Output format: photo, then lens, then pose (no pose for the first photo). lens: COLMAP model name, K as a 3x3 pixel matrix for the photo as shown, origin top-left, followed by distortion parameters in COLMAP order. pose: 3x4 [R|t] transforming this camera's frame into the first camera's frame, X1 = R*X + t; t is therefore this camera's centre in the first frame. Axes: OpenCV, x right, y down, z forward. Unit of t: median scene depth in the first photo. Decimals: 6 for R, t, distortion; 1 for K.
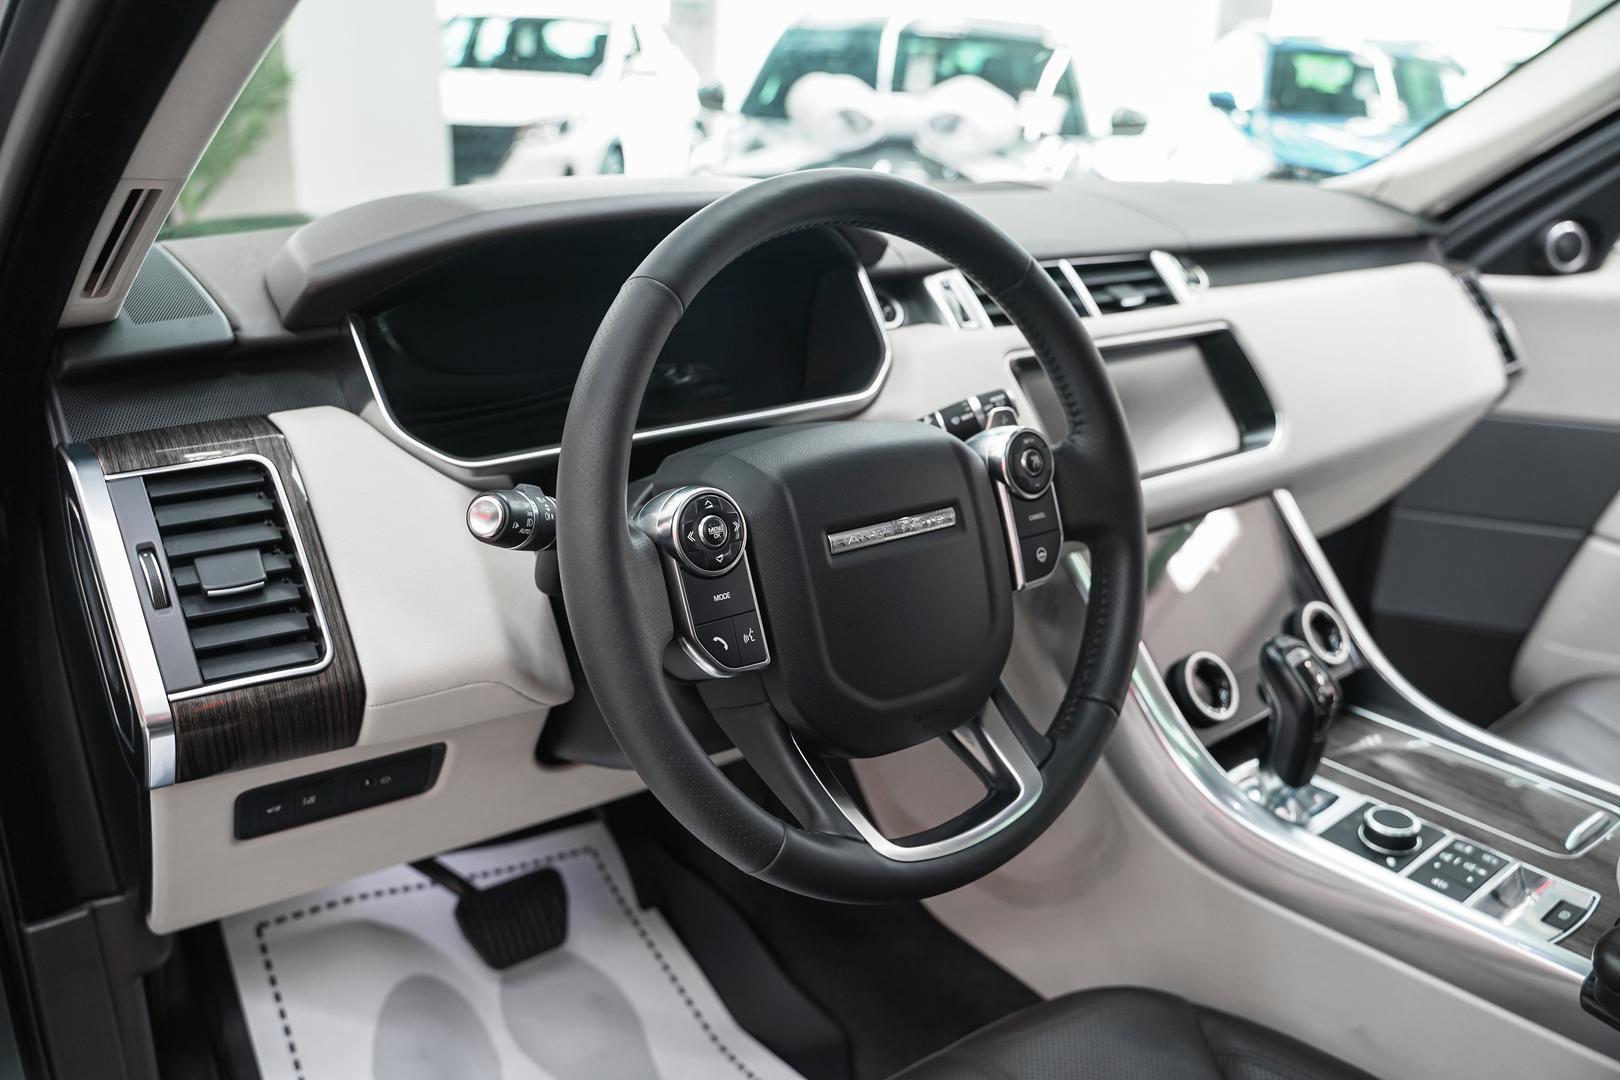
lens RADIAL K [[1322.3, 0, 808.7], [0, 1322.3, 540.1], [0, 0, 1]] dist [-0.107437, 0.077136]
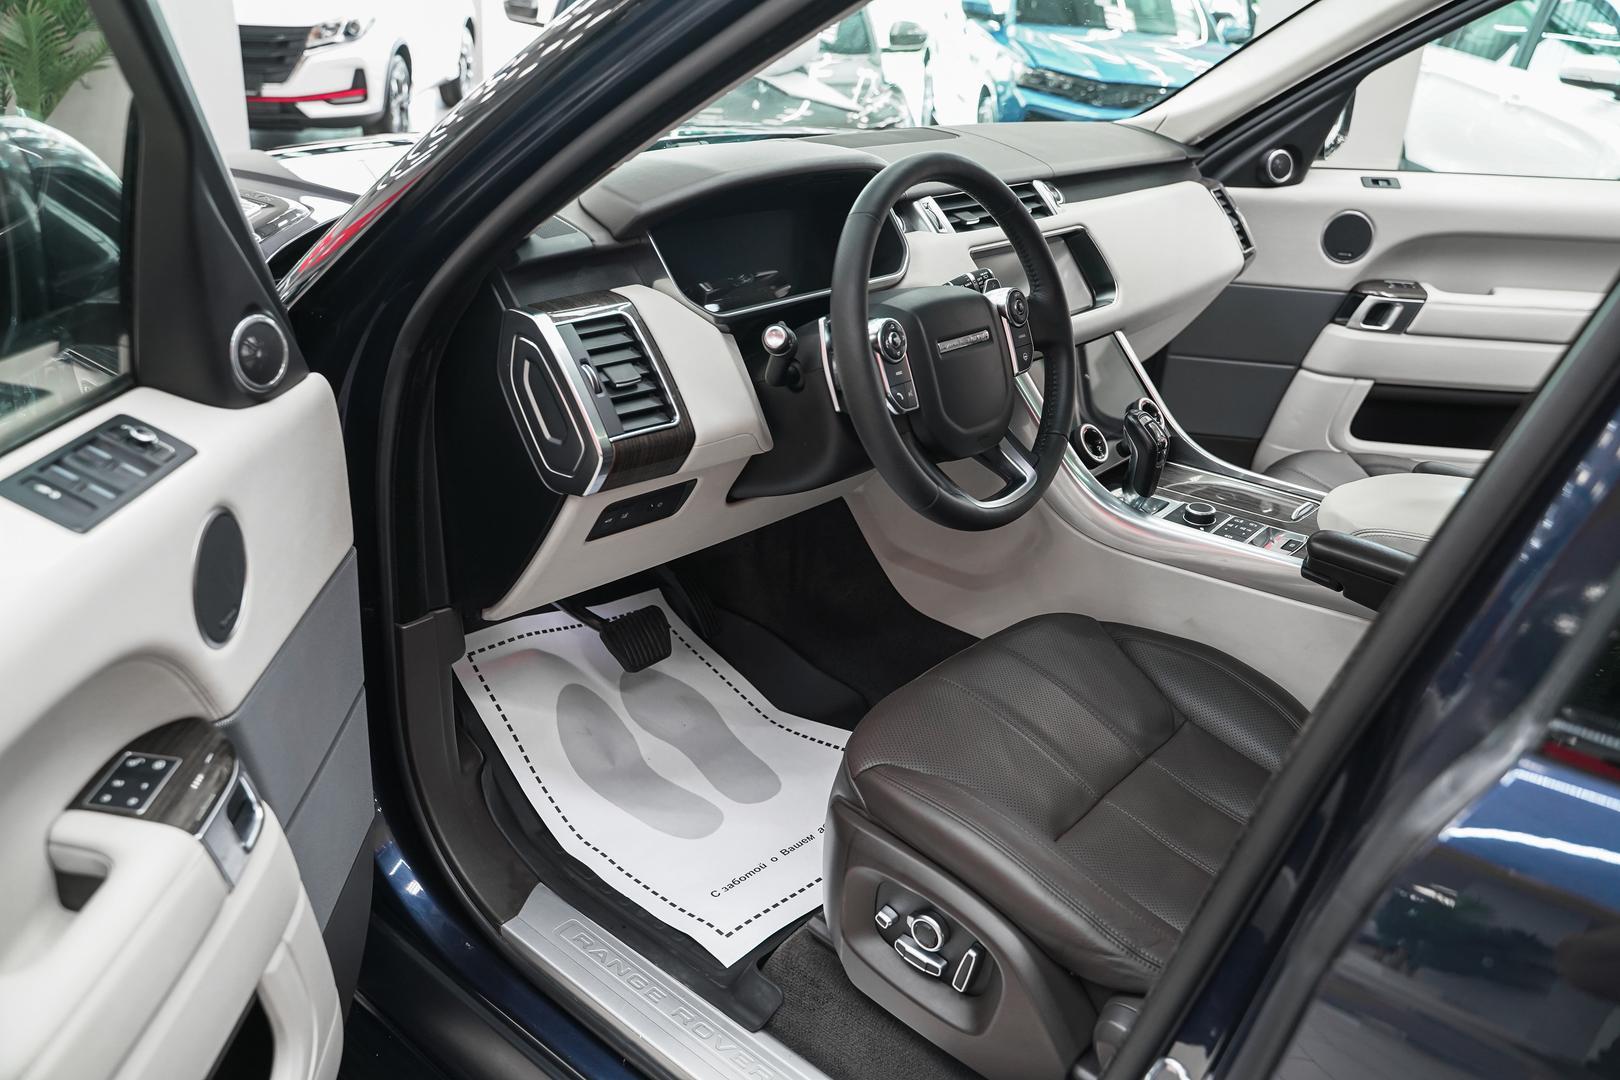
lens RADIAL K [[1322.3, 0, 814.6], [0, 1322.3, 538.5], [0, 0, 1]] dist [-0.107437, 0.077136]
pose [[0.980620, -0.059585, 0.186638, -0.409088], [0.045216, 0.995743, 0.080326, 0.088997], [-0.190630, -0.070330, 0.979139, -0.668058]]
